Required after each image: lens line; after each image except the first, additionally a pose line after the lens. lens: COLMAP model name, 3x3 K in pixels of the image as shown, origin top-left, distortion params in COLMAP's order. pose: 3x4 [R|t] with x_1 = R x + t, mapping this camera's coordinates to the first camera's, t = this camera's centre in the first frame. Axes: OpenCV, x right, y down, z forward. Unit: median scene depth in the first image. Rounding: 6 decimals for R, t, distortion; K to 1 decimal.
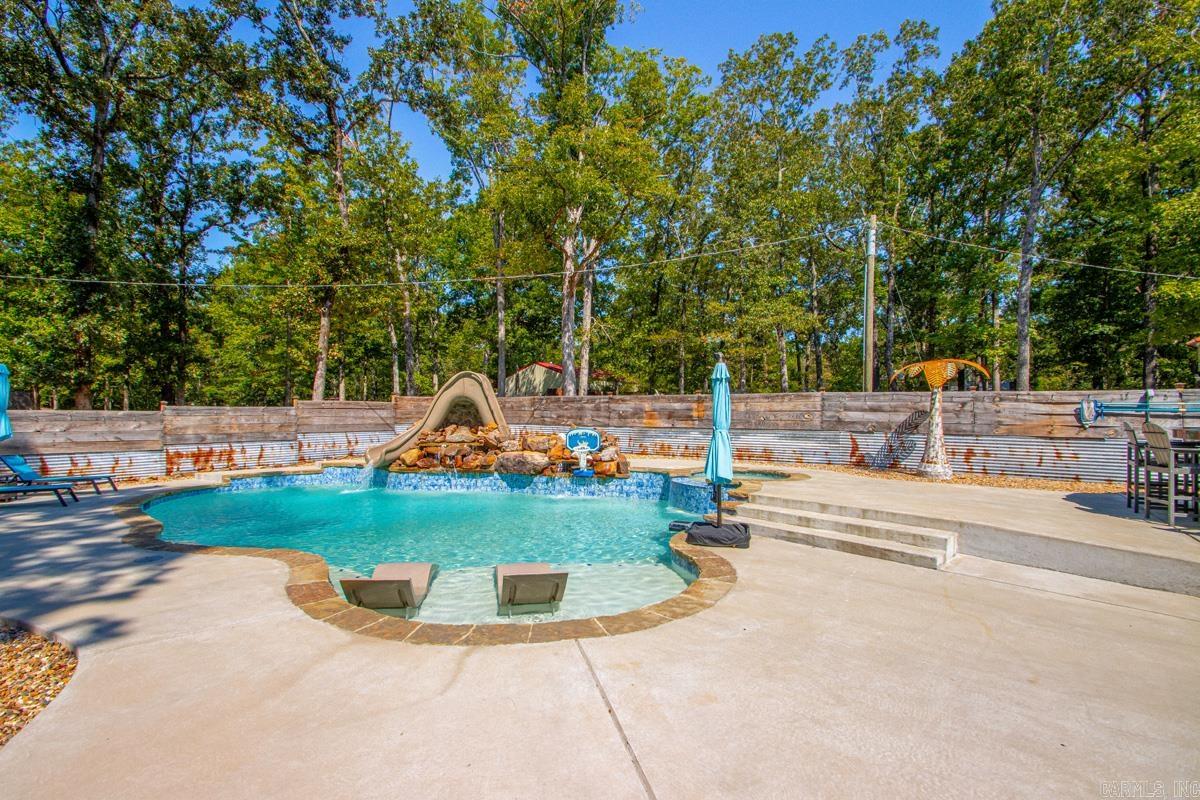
lens RADIAL K [[564.2, 0, 598.6], [0, 564.2, 402.4], [0, 0, 1]] dist [-0.013405, -0.000696]
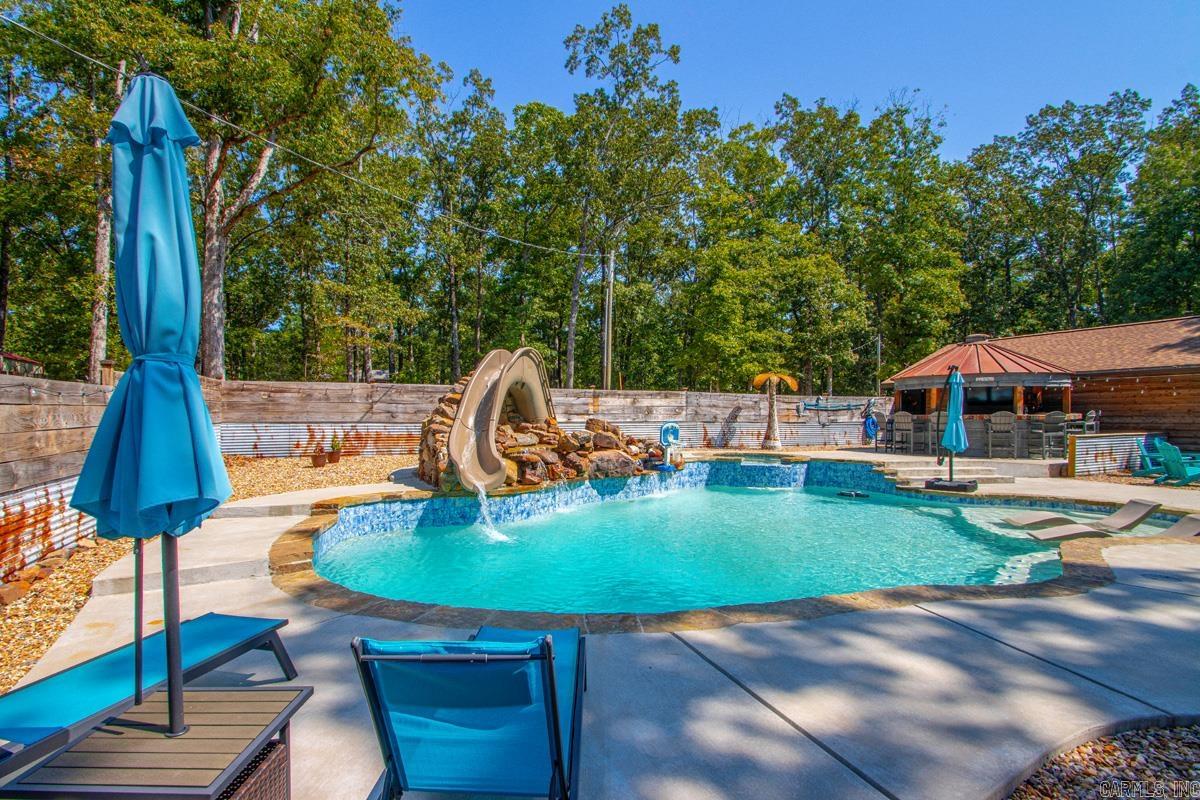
lens RADIAL K [[564.2, 0, 597.8], [0, 564.2, 410.3], [0, 0, 1]] dist [-0.013405, -0.000696]
pose [[0.490460, 0.002384, 0.871461, -0.874812], [-0.014441, 0.999881, 0.005392, 0.021863], [-0.871344, -0.015229, 0.490436, 0.598963]]
